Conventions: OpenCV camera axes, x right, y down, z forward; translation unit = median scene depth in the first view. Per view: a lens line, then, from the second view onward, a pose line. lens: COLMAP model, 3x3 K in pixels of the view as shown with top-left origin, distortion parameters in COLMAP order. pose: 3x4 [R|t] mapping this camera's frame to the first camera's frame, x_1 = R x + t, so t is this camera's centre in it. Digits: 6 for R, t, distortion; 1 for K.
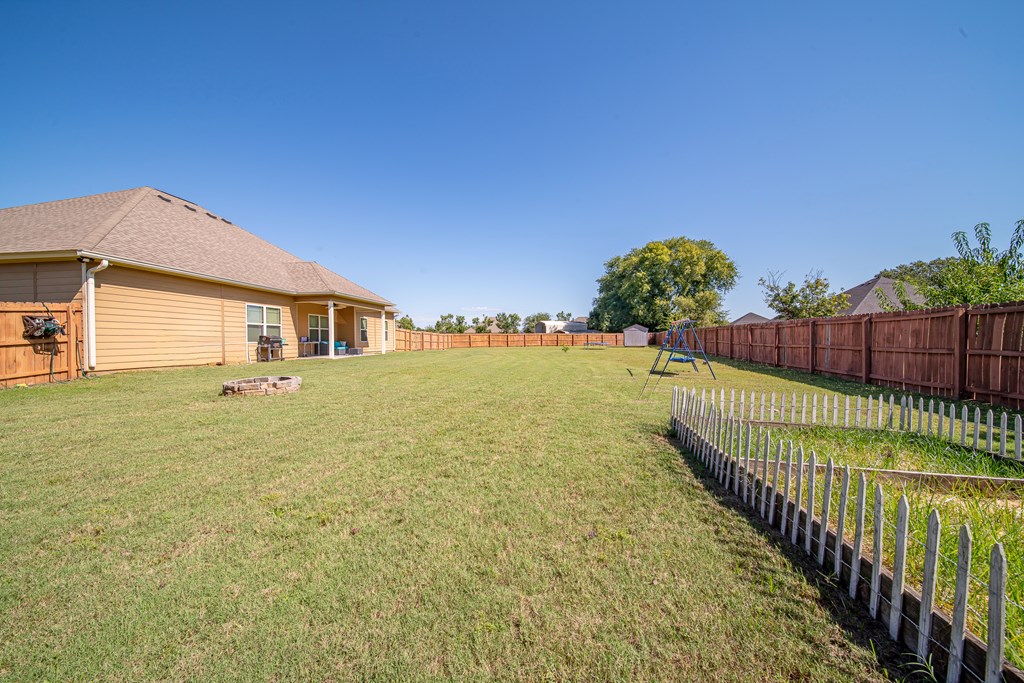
lens RADIAL K [[362.7, 0, 507.8], [0, 362.7, 340.9], [0, 0, 1]] dist [-0.001392, -0.000076]
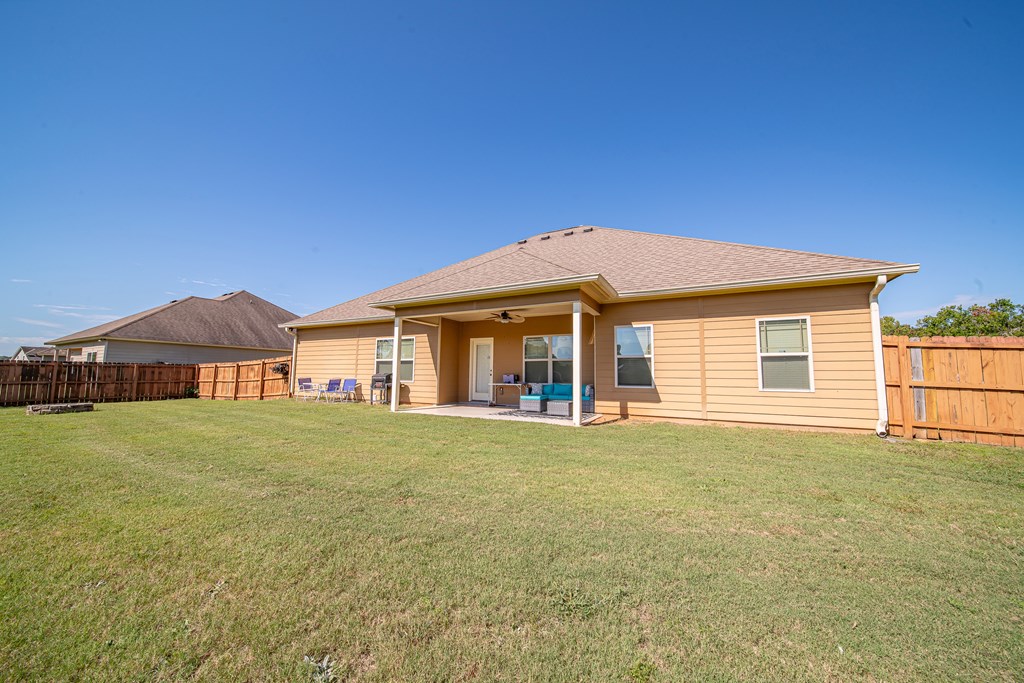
lens RADIAL K [[362.7, 0, 507.8], [0, 362.7, 340.9], [0, 0, 1]] dist [-0.001392, -0.000076]
pose [[-0.448120, -0.096701, -0.888728, -0.032093], [-0.017961, 0.994906, -0.099198, -0.007054], [0.893793, -0.028490, -0.447573, 1.183927]]
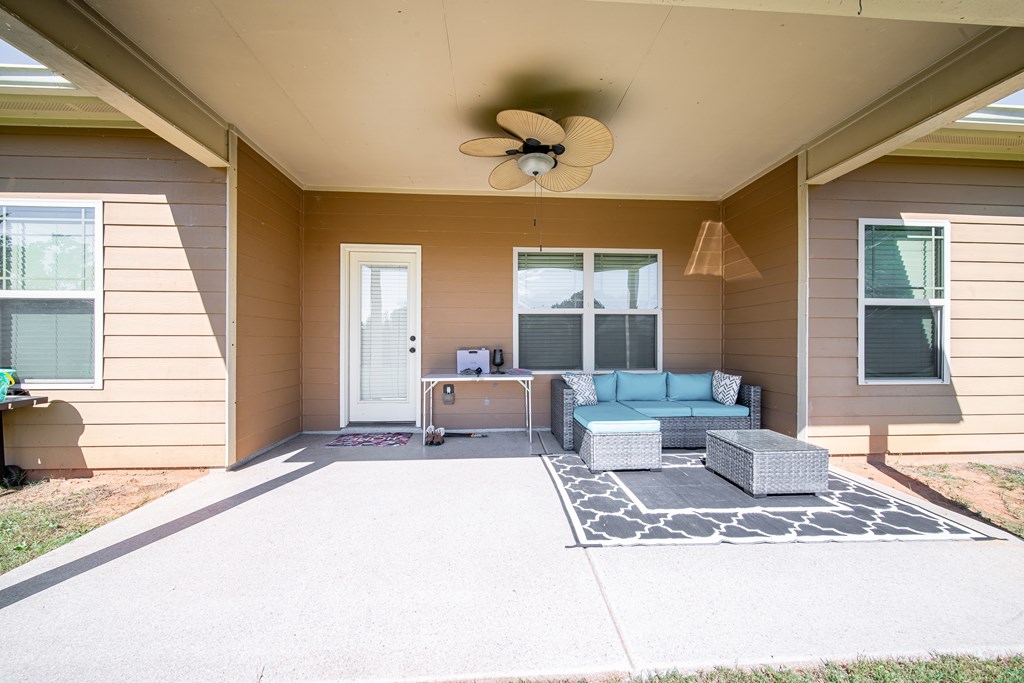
lens RADIAL K [[362.7, 0, 507.8], [0, 362.7, 340.9], [0, 0, 1]] dist [-0.001392, -0.000076]
pose [[0.071414, -0.011712, -0.997378, -0.327056], [-0.005730, 0.999910, -0.012152, -0.013599], [0.997430, 0.006583, 0.071340, 0.941640]]
